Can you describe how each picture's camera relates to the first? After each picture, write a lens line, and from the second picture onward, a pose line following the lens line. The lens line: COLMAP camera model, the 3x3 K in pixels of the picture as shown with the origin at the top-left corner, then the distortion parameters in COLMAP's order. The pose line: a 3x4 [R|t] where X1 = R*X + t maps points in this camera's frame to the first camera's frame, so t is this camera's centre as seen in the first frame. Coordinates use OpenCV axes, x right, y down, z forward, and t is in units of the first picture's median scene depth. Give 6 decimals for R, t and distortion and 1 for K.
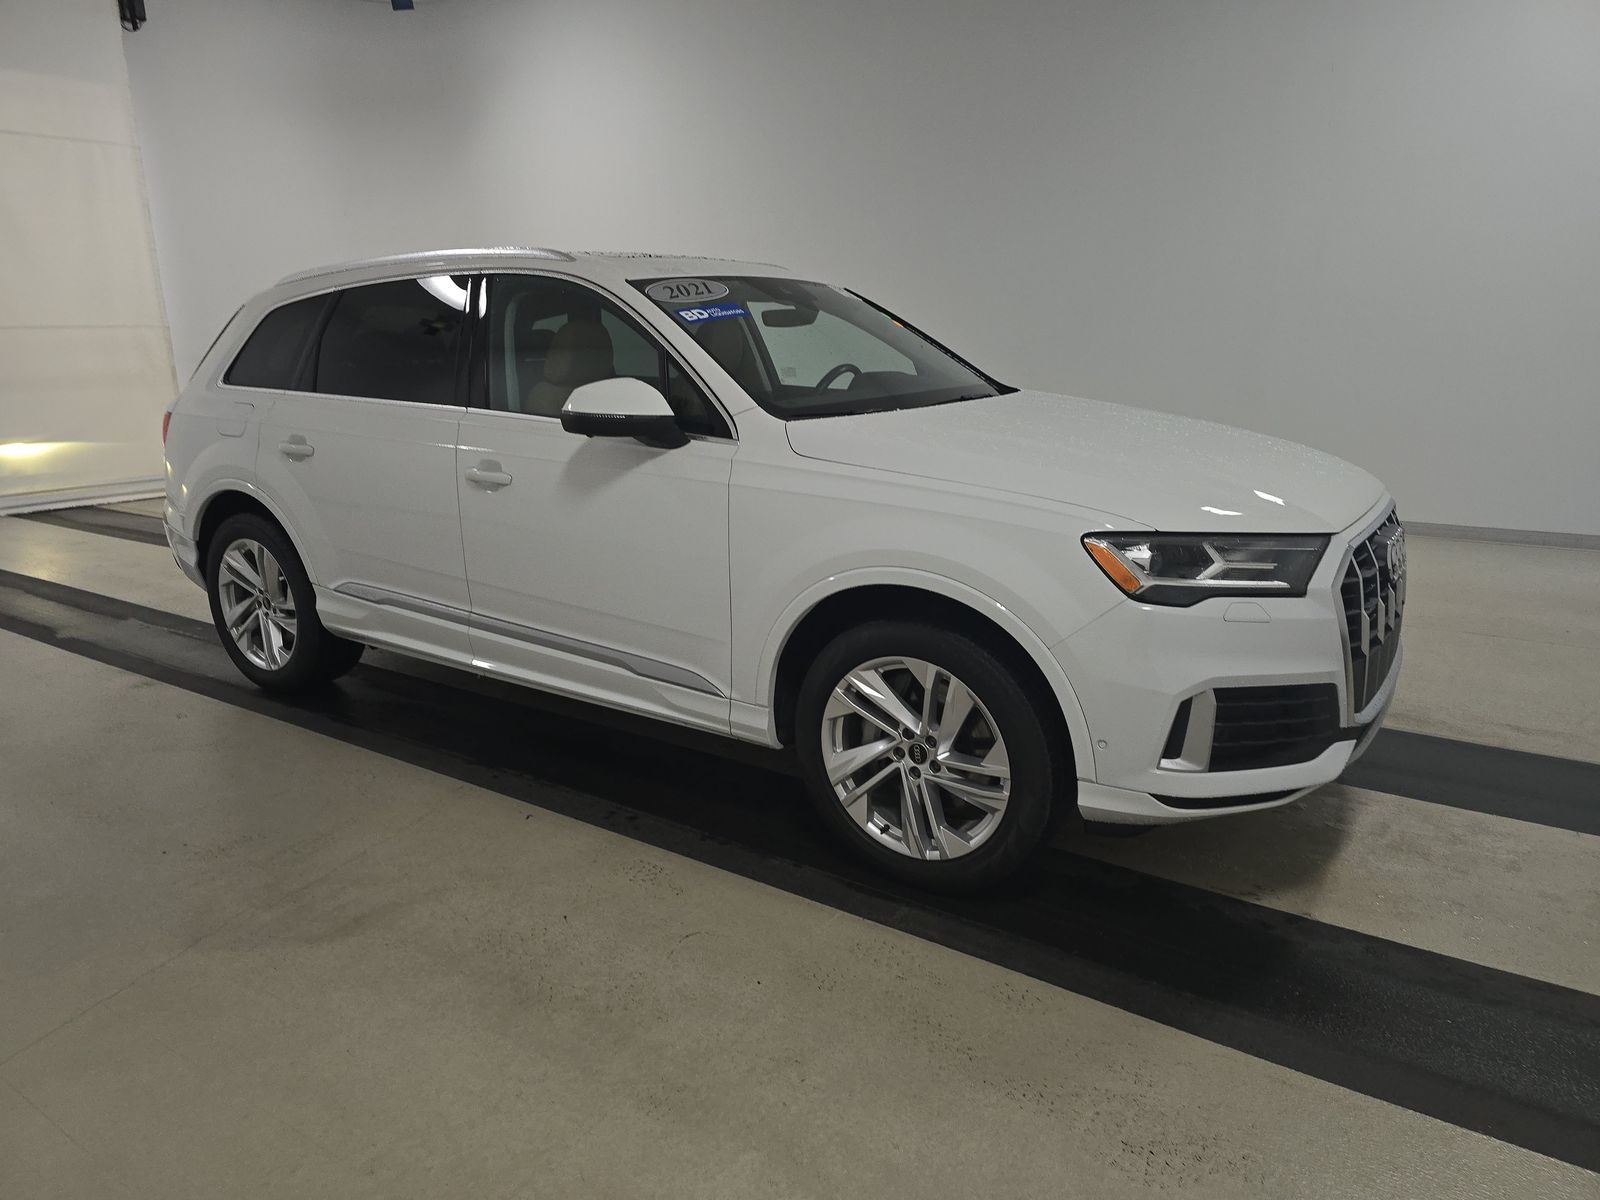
lens RADIAL K [[1084.2, 0, 806.0], [0, 1084.2, 599.7], [0, 0, 1]] dist [0.007856, -0.001873]
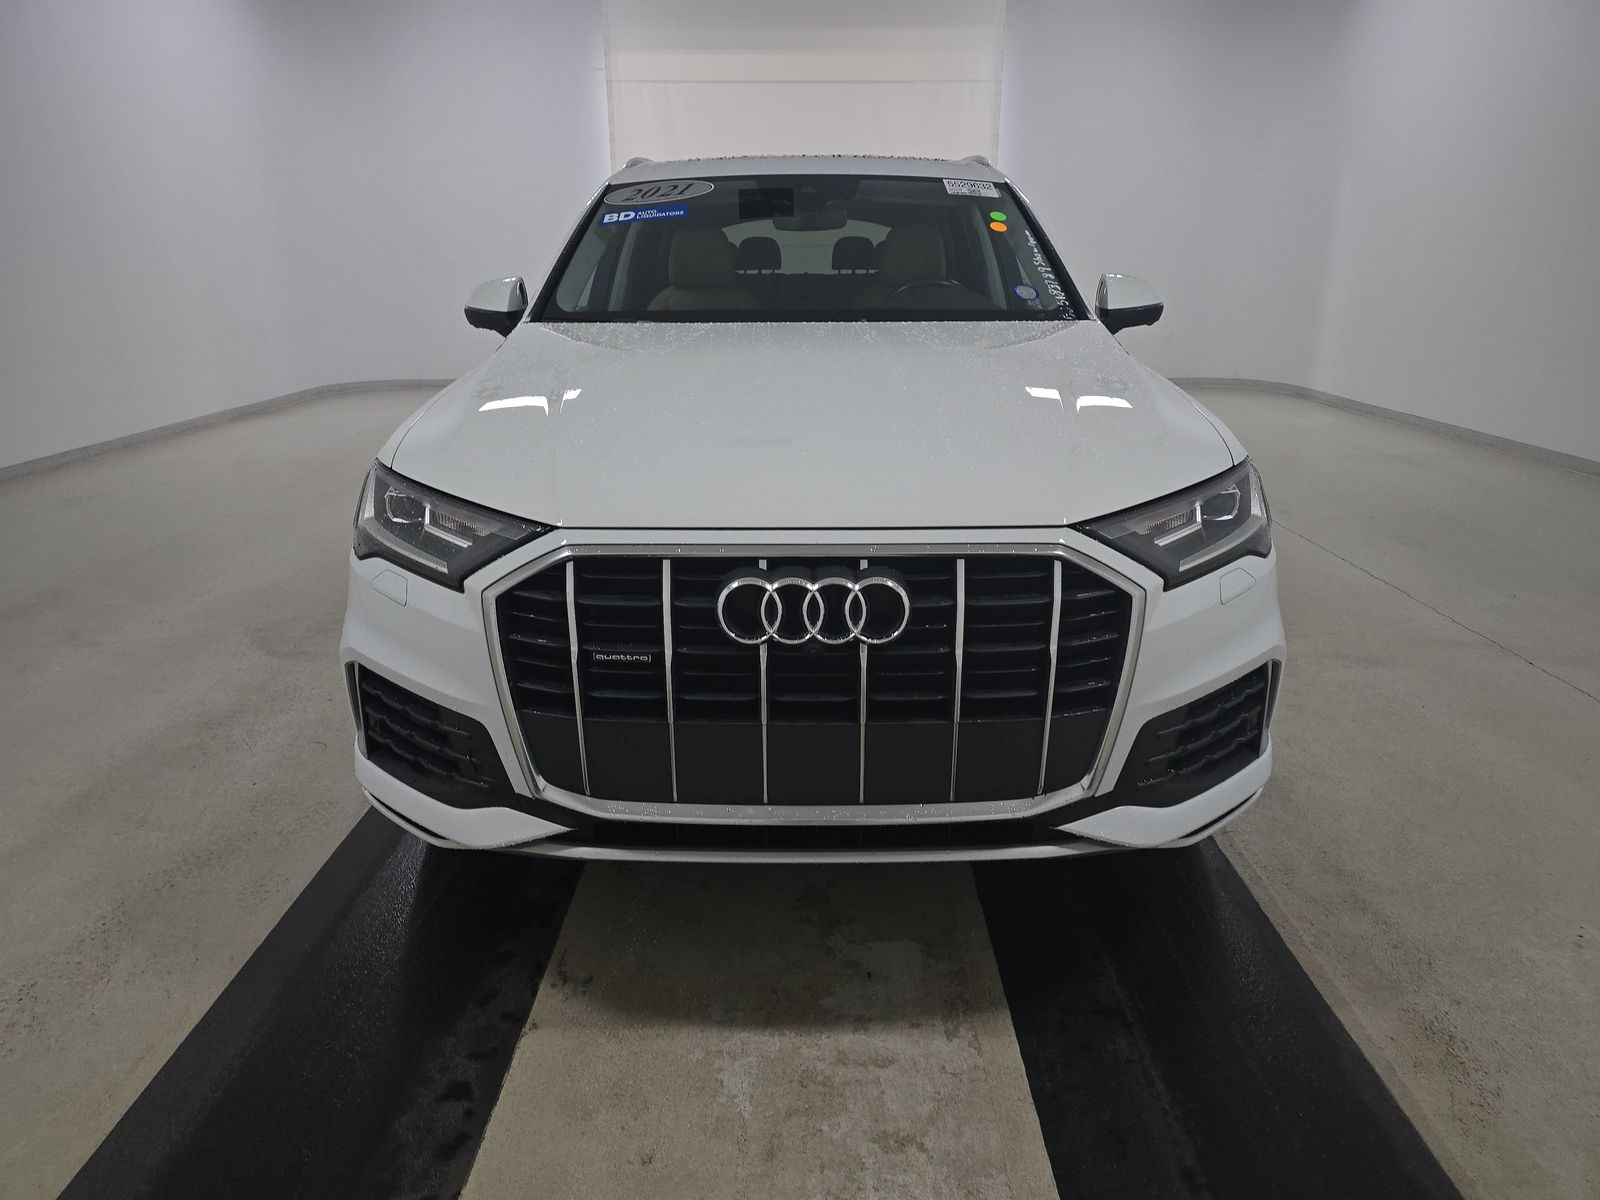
lens RADIAL K [[1084.2, 0, 806.0], [0, 1084.2, 599.7], [0, 0, 1]] dist [0.007856, -0.001873]
pose [[0.558517, 0.261937, -0.787050, 0.863225], [-0.208759, 0.962679, 0.172245, -0.128600], [0.802794, 0.068103, 0.592354, 0.553591]]
